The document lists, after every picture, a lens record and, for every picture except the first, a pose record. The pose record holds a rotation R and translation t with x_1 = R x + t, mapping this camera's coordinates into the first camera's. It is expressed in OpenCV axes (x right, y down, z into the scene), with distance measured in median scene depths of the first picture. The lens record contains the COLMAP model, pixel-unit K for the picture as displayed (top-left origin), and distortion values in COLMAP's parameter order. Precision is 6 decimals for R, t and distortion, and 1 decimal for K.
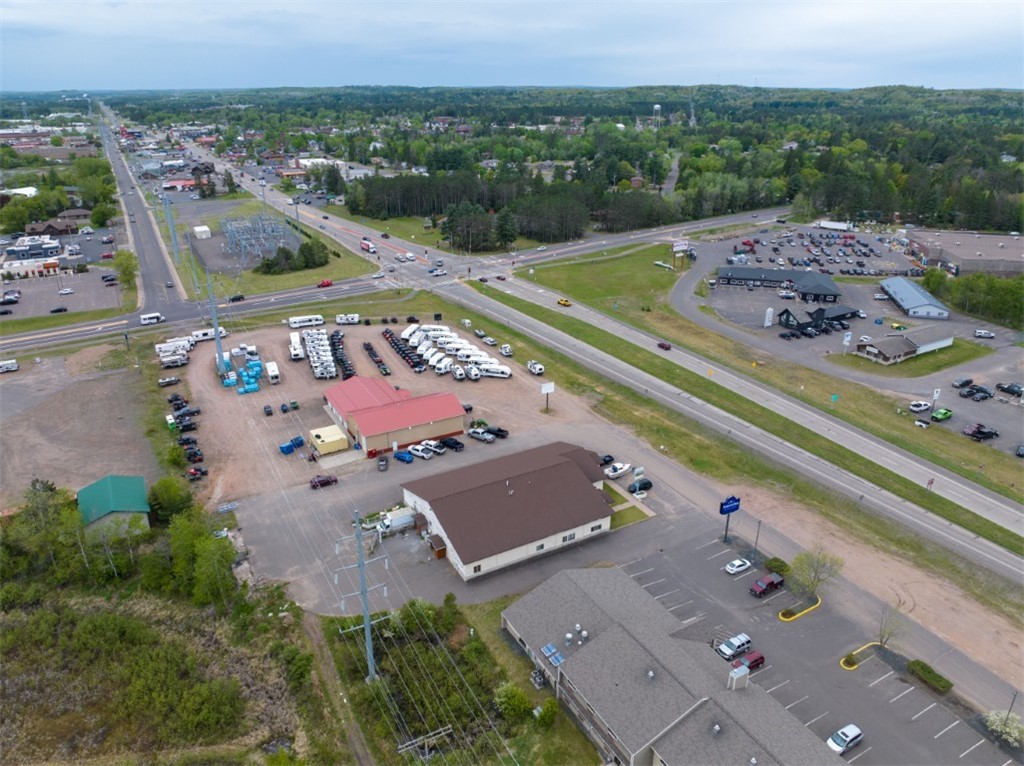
lens RADIAL K [[720.5, 0, 516.1], [0, 720.5, 378.5], [0, 0, 1]] dist [-0.033823, -0.002195]
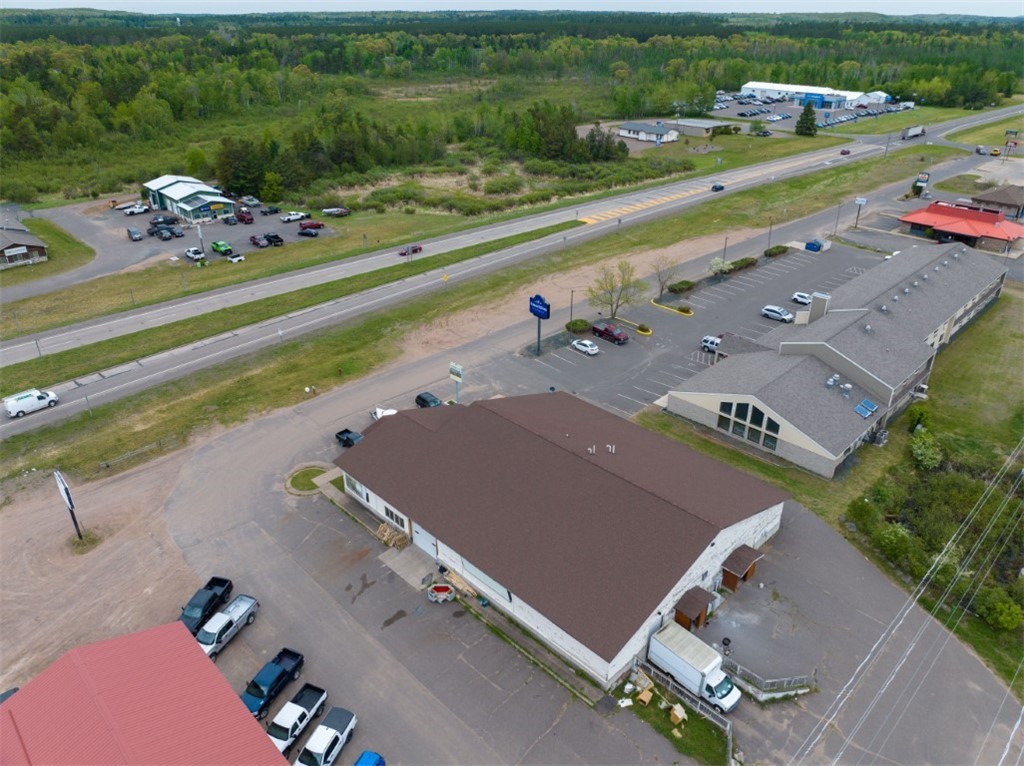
lens RADIAL K [[720.5, 0, 516.1], [0, 720.5, 378.5], [0, 0, 1]] dist [-0.033823, -0.002195]
pose [[-0.262606, -0.438614, 0.859451, -0.267544], [0.364871, 0.779434, 0.509265, -0.115901], [-0.893256, 0.447325, -0.044647, 0.655053]]
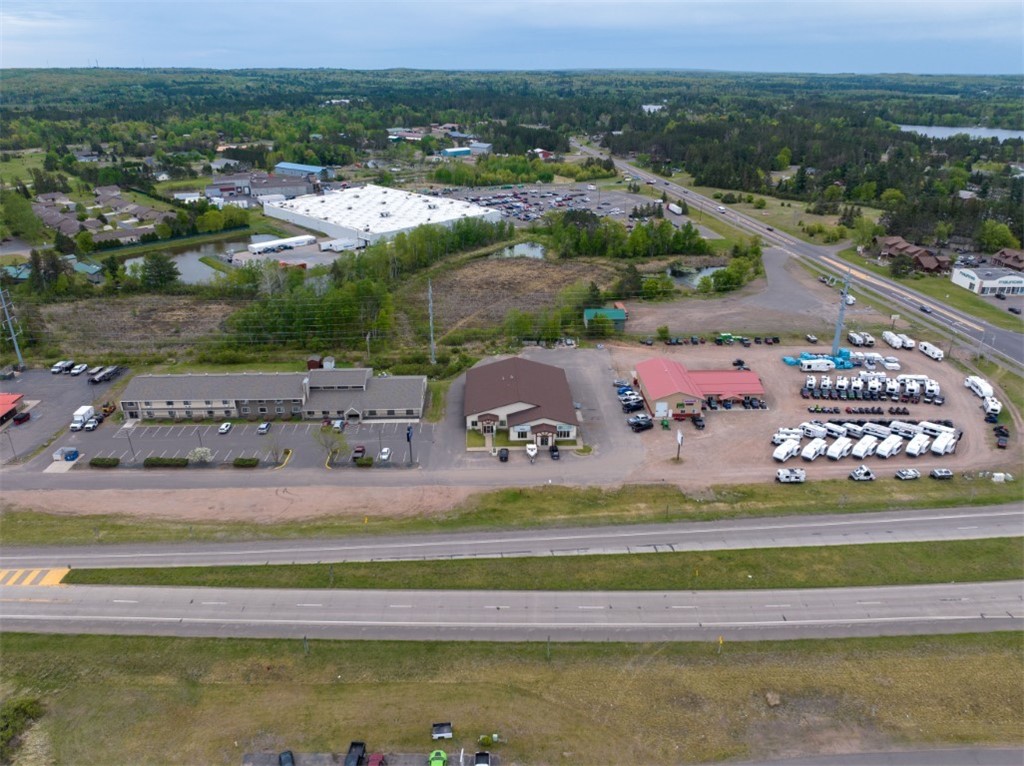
lens RADIAL K [[720.5, 0, 516.1], [0, 720.5, 378.5], [0, 0, 1]] dist [-0.033823, -0.002195]
pose [[-0.455000, 0.353099, -0.817494, 0.752104], [-0.339655, 0.779807, 0.525866, -0.399667], [0.823171, 0.516934, -0.234880, 0.847979]]
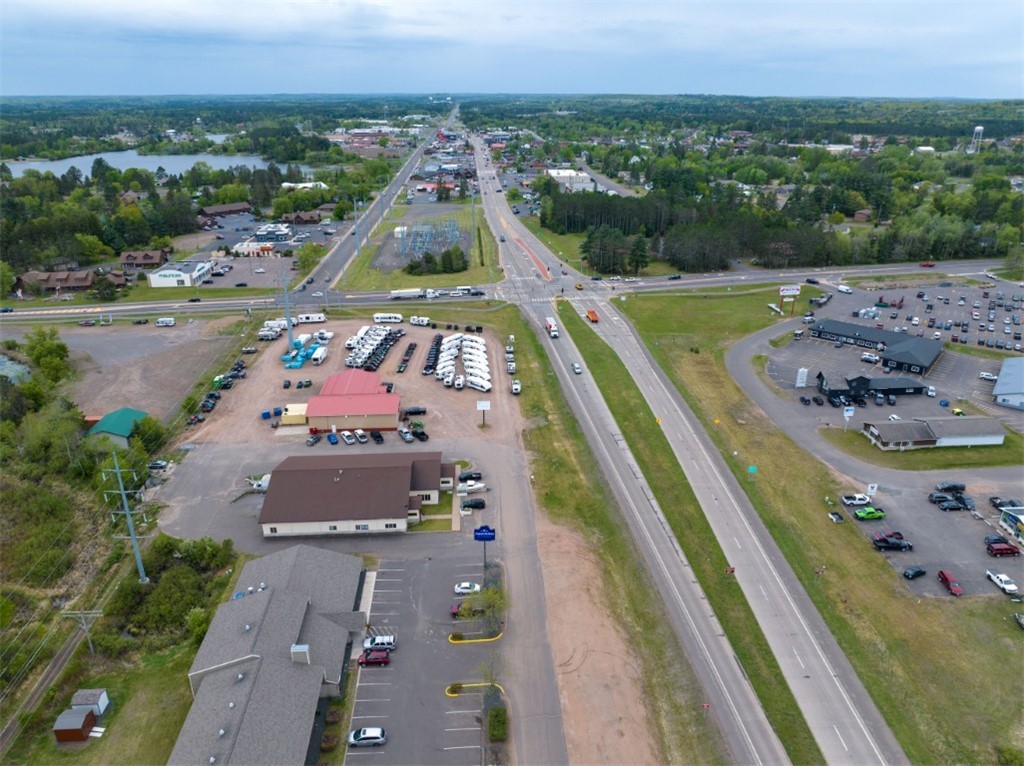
lens RADIAL K [[720.5, 0, 516.1], [0, 720.5, 378.5], [0, 0, 1]] dist [-0.033823, -0.002195]
pose [[0.904156, 0.160819, -0.395777, 0.437100], [-0.164156, 0.986100, 0.025674, -0.053970], [0.394405, 0.041756, 0.917988, 0.006470]]
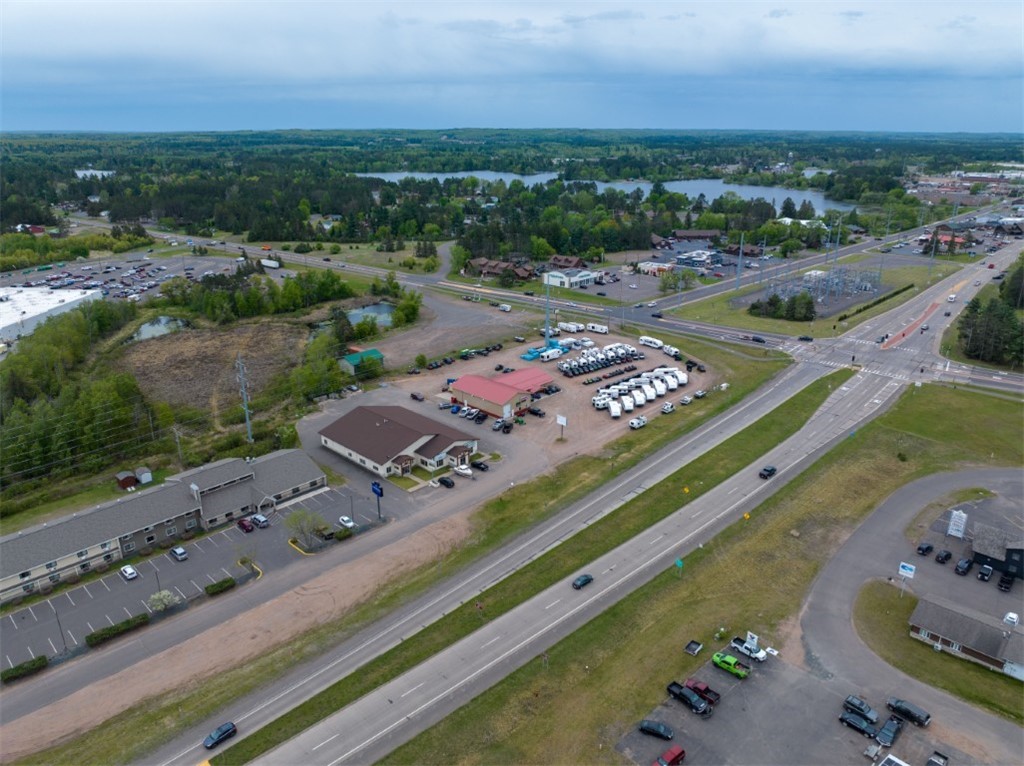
lens RADIAL K [[720.5, 0, 516.1], [0, 720.5, 378.5], [0, 0, 1]] dist [-0.033823, -0.002195]
pose [[0.285574, 0.316095, -0.904727, 0.891604], [-0.362719, 0.909462, 0.203258, -0.218592], [0.887064, 0.270116, 0.374372, 0.404259]]
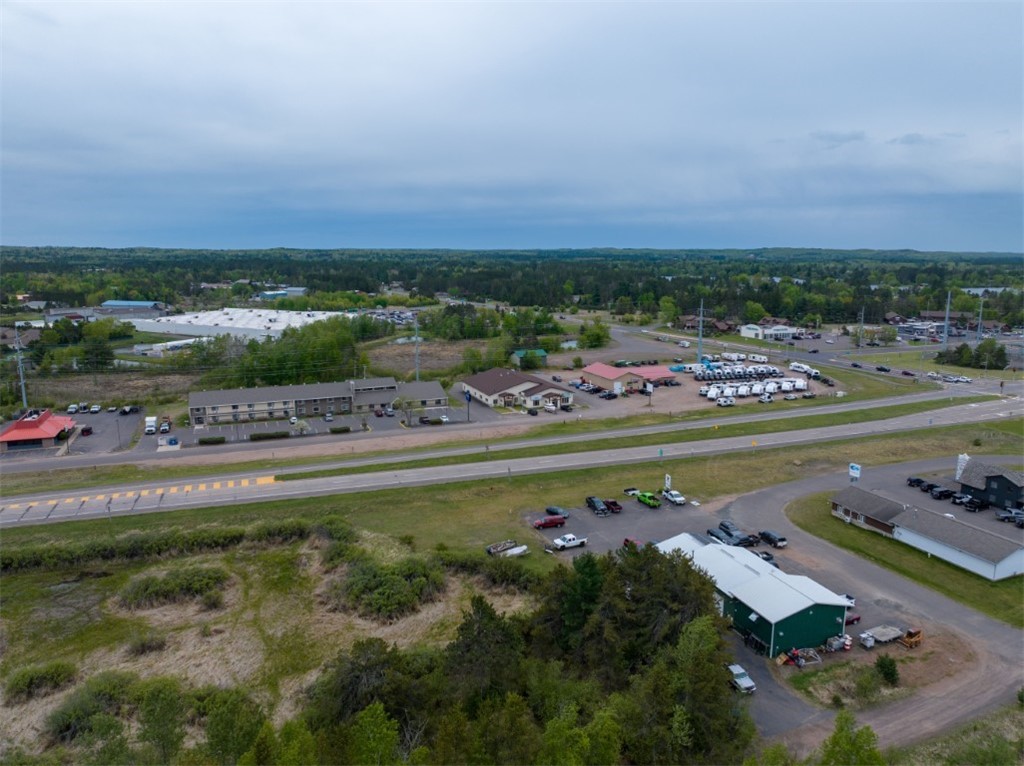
lens RADIAL K [[720.5, 0, 516.1], [0, 720.5, 378.5], [0, 0, 1]] dist [-0.033823, -0.002195]
pose [[-0.128397, 0.173560, -0.976417, 1.174128], [-0.377197, 0.902025, 0.209937, -0.161072], [0.917190, 0.395257, -0.050351, 0.701240]]
